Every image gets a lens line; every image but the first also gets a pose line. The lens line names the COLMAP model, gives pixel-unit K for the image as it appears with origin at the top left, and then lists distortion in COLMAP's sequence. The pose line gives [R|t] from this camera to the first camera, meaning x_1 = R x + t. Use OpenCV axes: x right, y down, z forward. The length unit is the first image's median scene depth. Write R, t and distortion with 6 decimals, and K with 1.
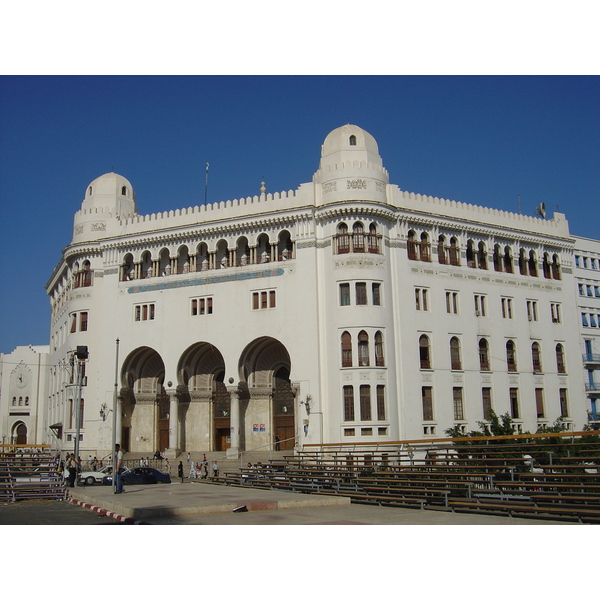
lens RADIAL K [[614.4, 0, 298.2], [0, 614.4, 298.3], [0, 0, 1]] dist [-0.122884, 0.000000]
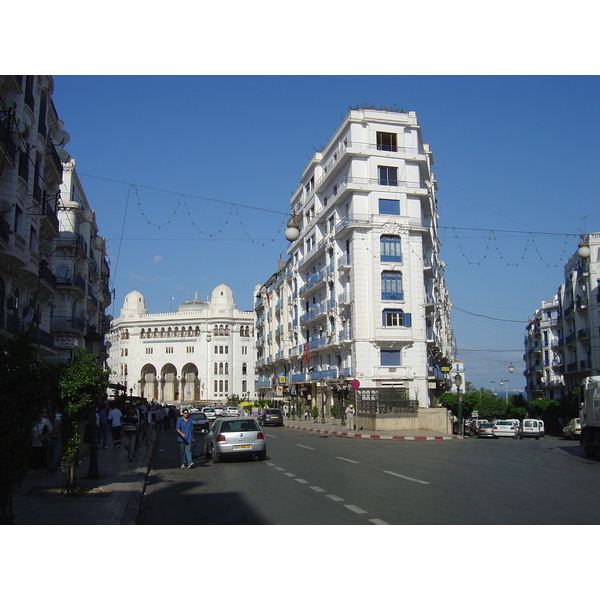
lens RADIAL K [[614.4, 0, 302.4], [0, 614.4, 302.1], [0, 0, 1]] dist [-0.122884, 0.000000]
pose [[0.999805, 0.016676, 0.010619, 0.441702], [-0.017548, 0.995953, 0.088141, -0.487548], [-0.009106, -0.088310, 0.996051, -1.872578]]
